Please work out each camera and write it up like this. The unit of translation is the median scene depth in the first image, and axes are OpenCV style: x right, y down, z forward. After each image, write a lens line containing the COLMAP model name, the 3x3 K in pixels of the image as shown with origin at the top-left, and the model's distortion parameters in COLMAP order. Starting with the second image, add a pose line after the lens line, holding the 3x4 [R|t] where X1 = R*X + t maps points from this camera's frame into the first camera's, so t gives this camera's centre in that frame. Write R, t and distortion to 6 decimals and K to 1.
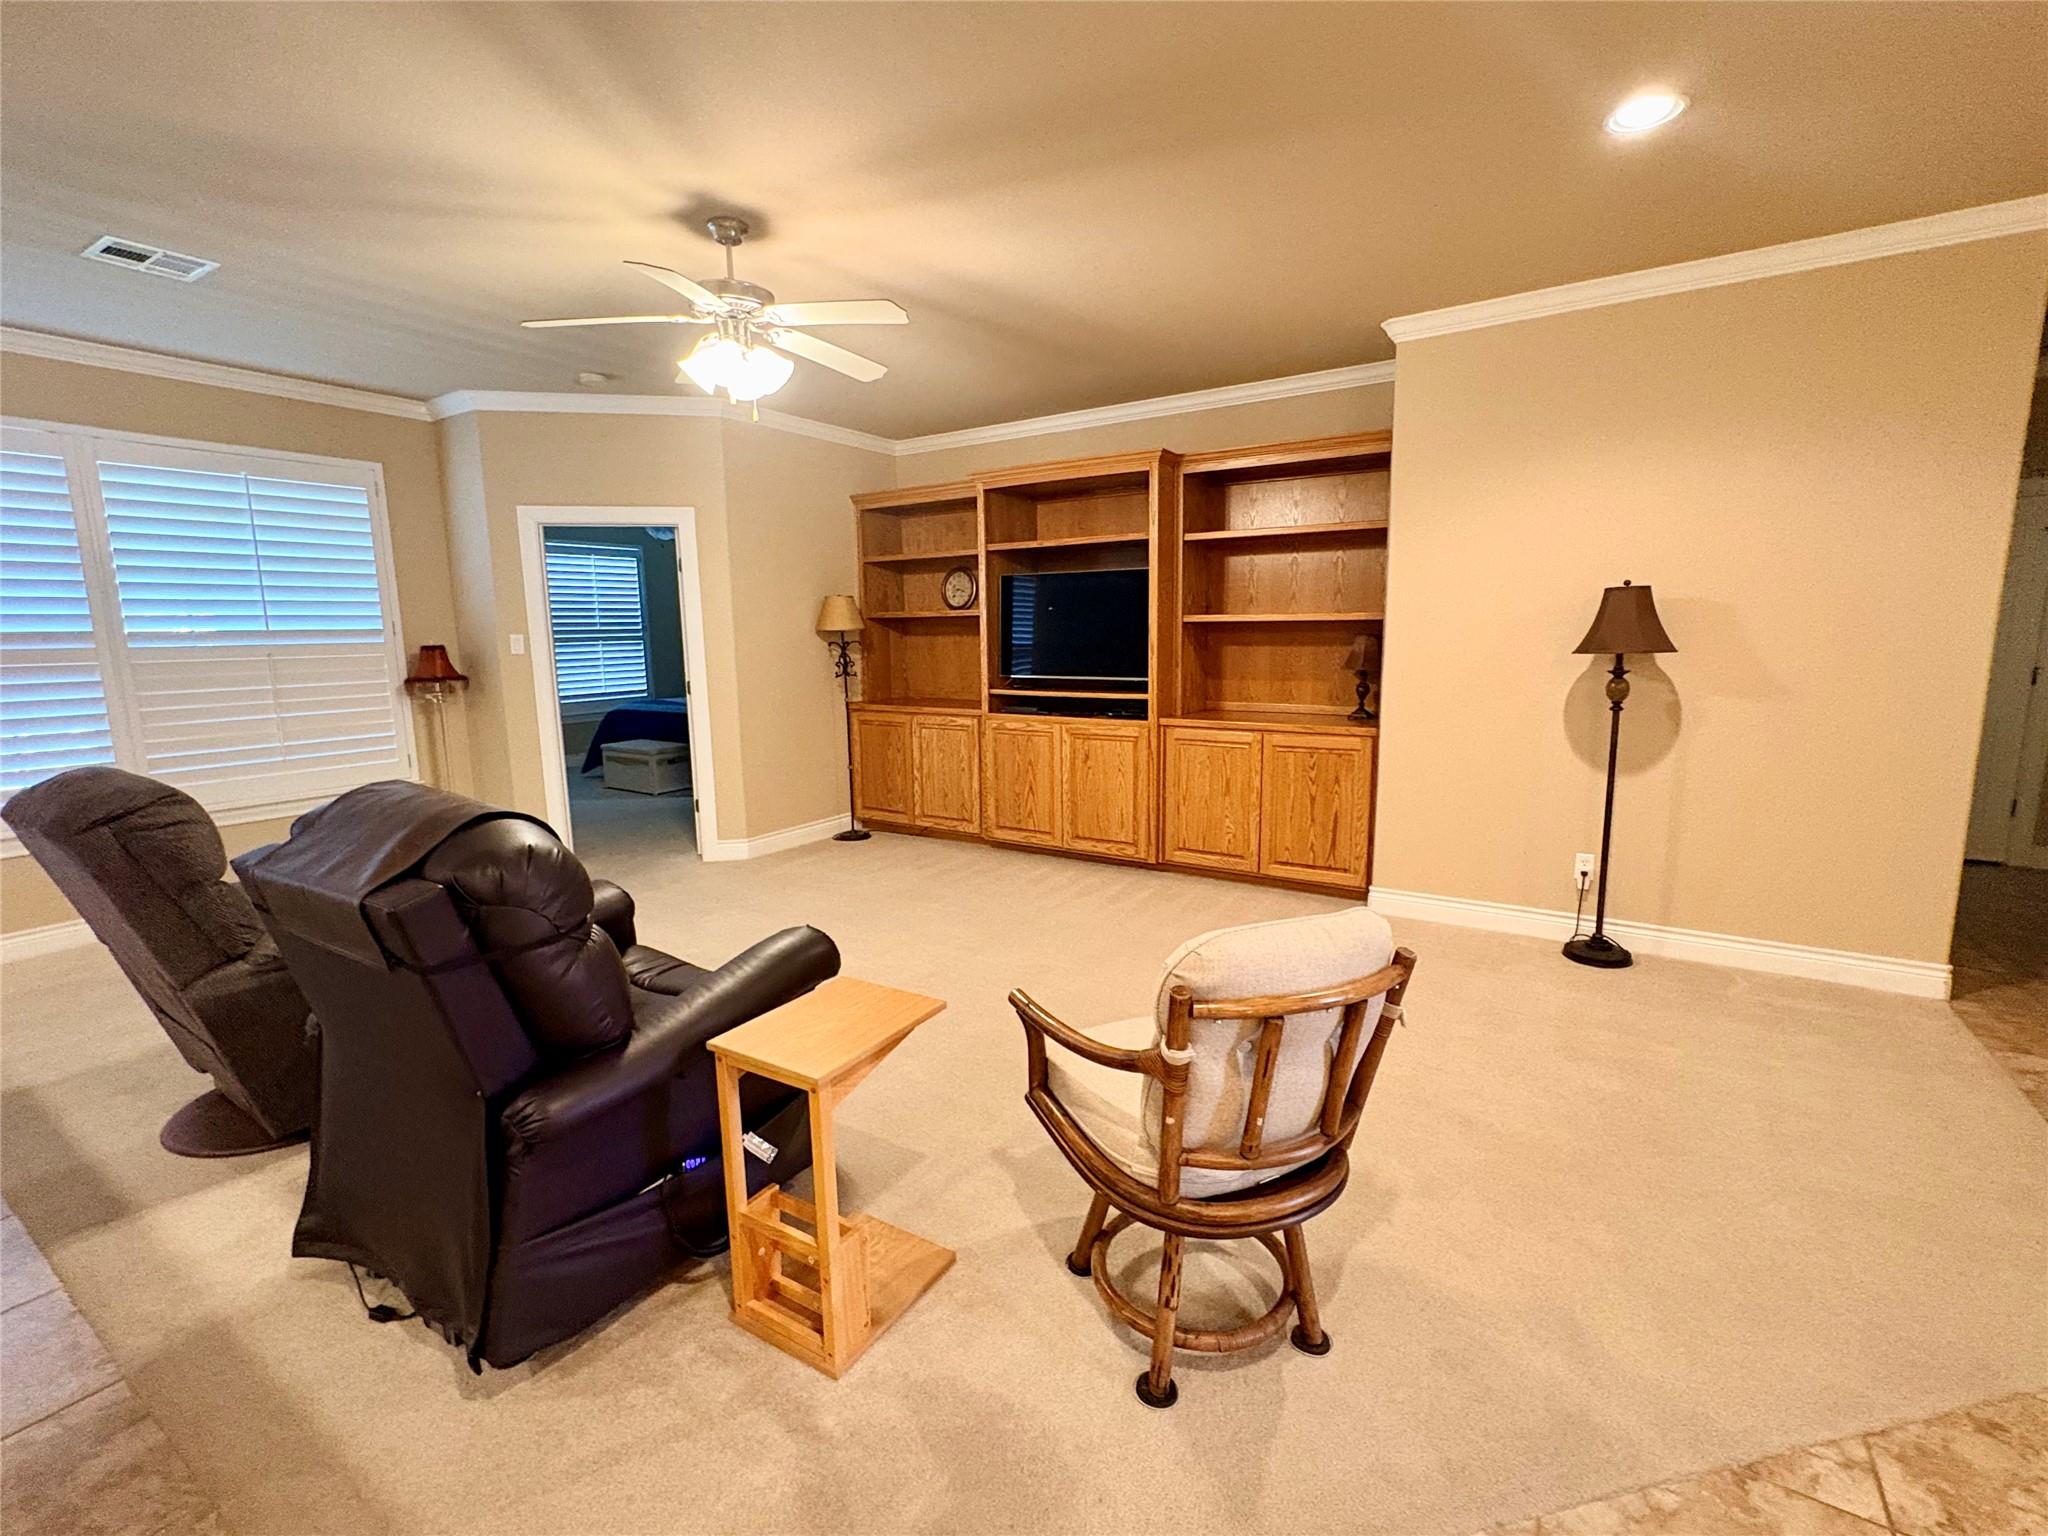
lens RADIAL K [[904.2, 0, 1024.0], [0, 904.2, 768.0], [0, 0, 1]] dist [0.001068, 0.000081]
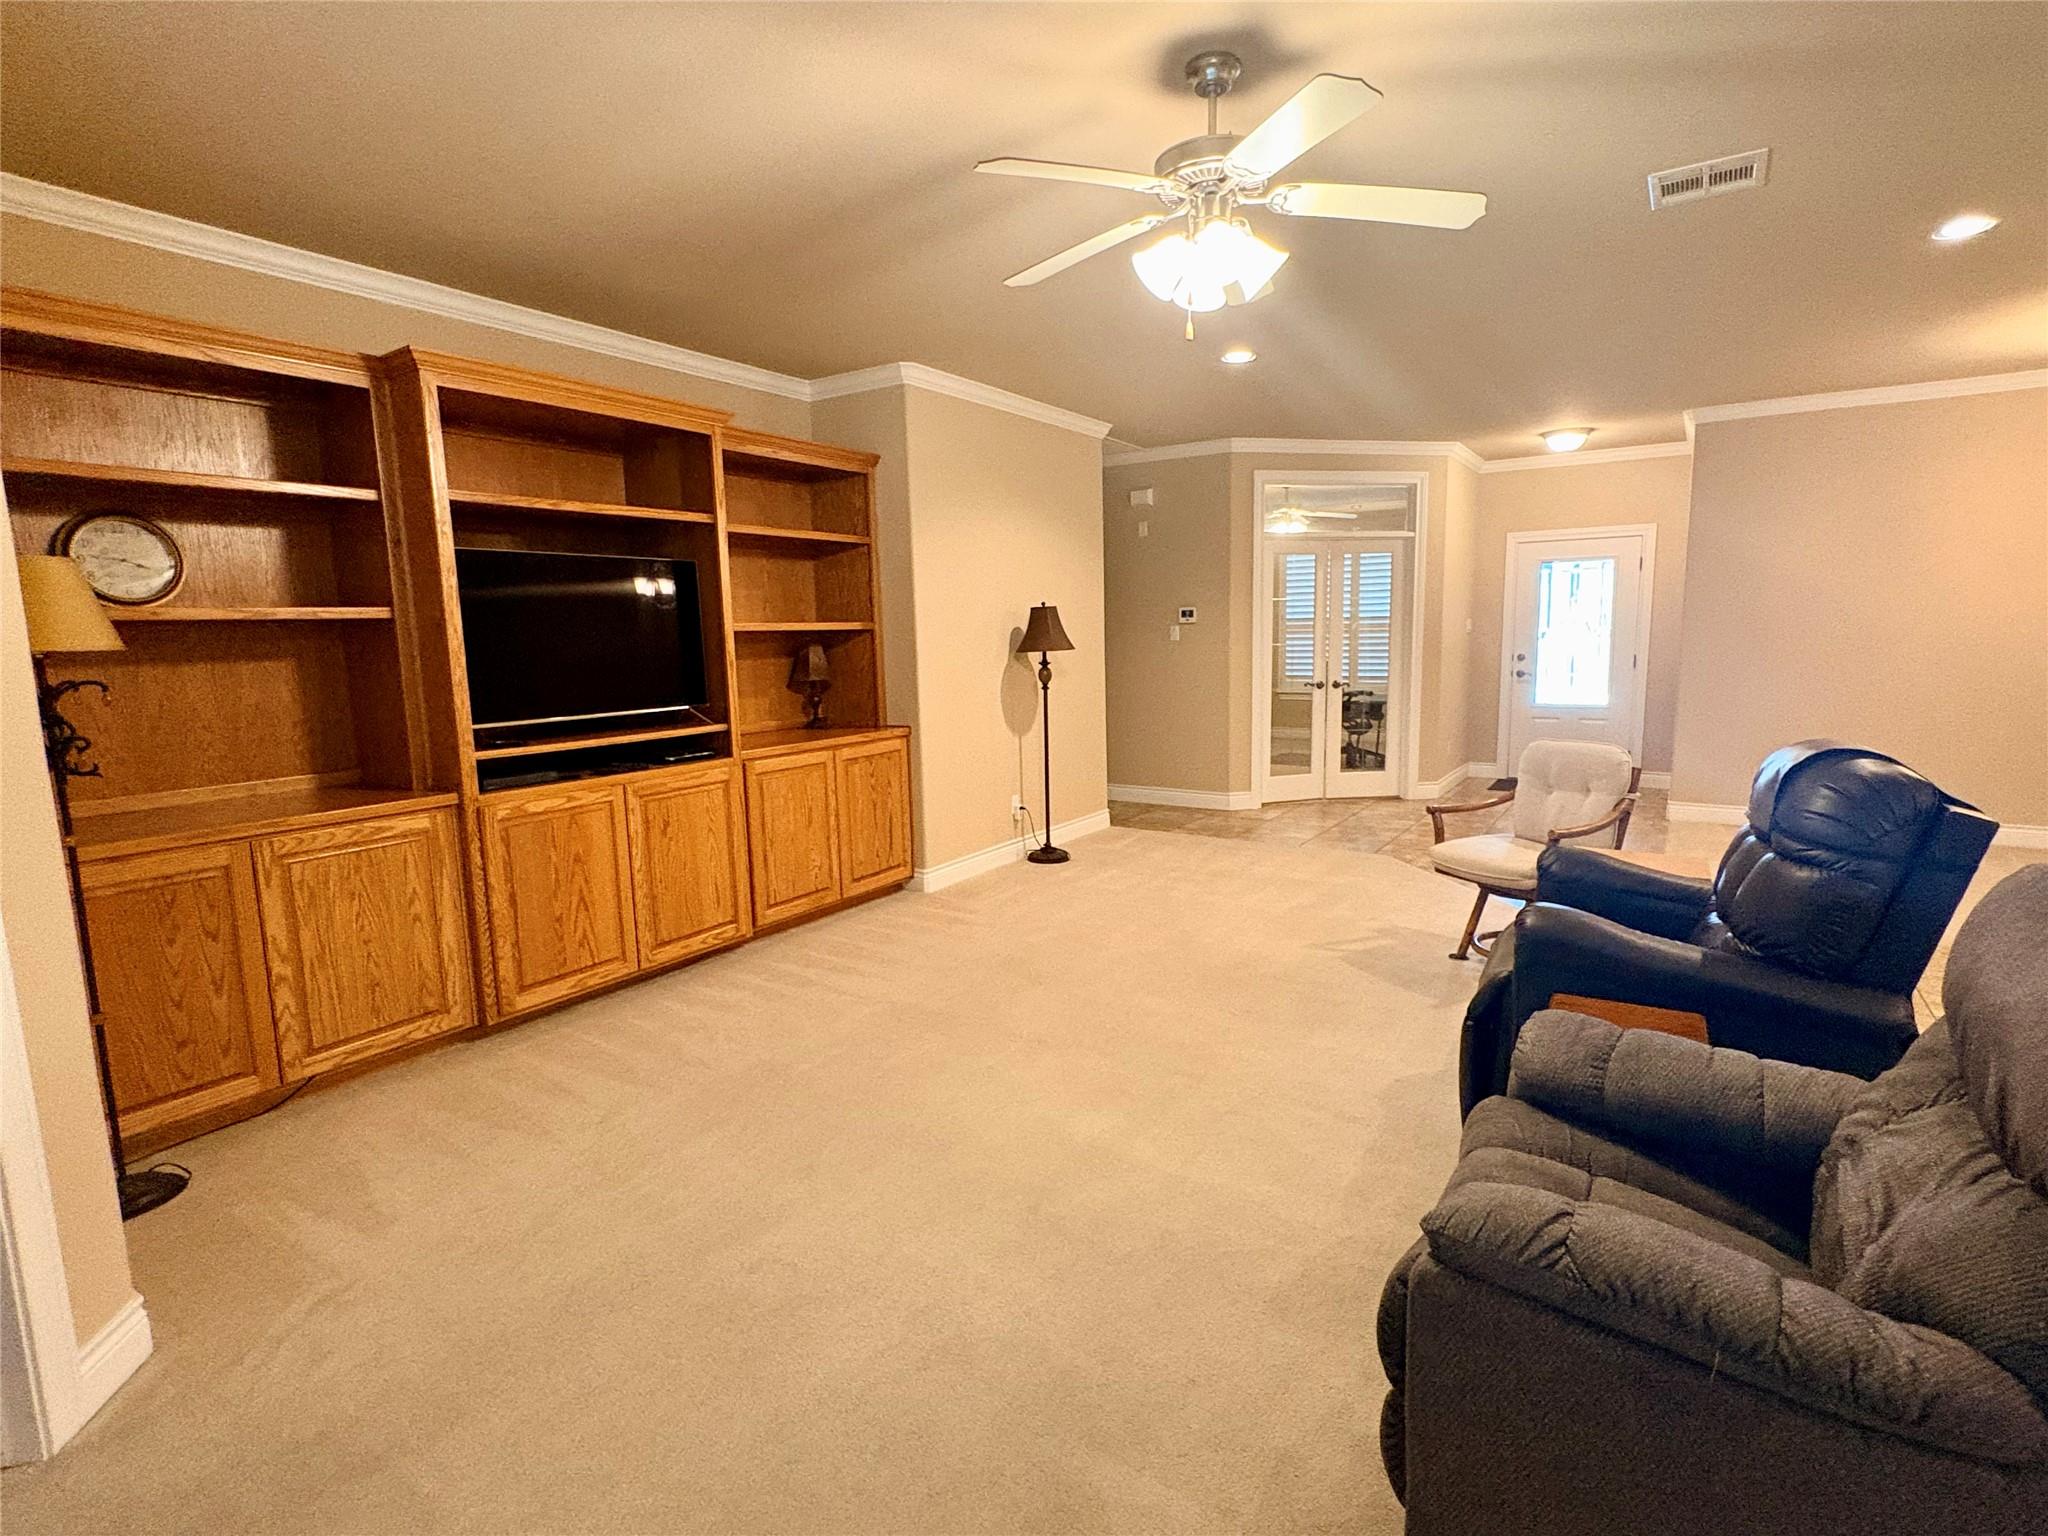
lens RADIAL K [[997.5, 0, 1024.0], [0, 997.5, 768.0], [0, 0, 1]] dist [-0.000119, -0.000104]
pose [[0.004819, -0.125288, 0.992109, -0.692746], [0.174231, 0.977050, 0.122540, -0.101672], [-0.984693, 0.172266, 0.026537, 0.711951]]
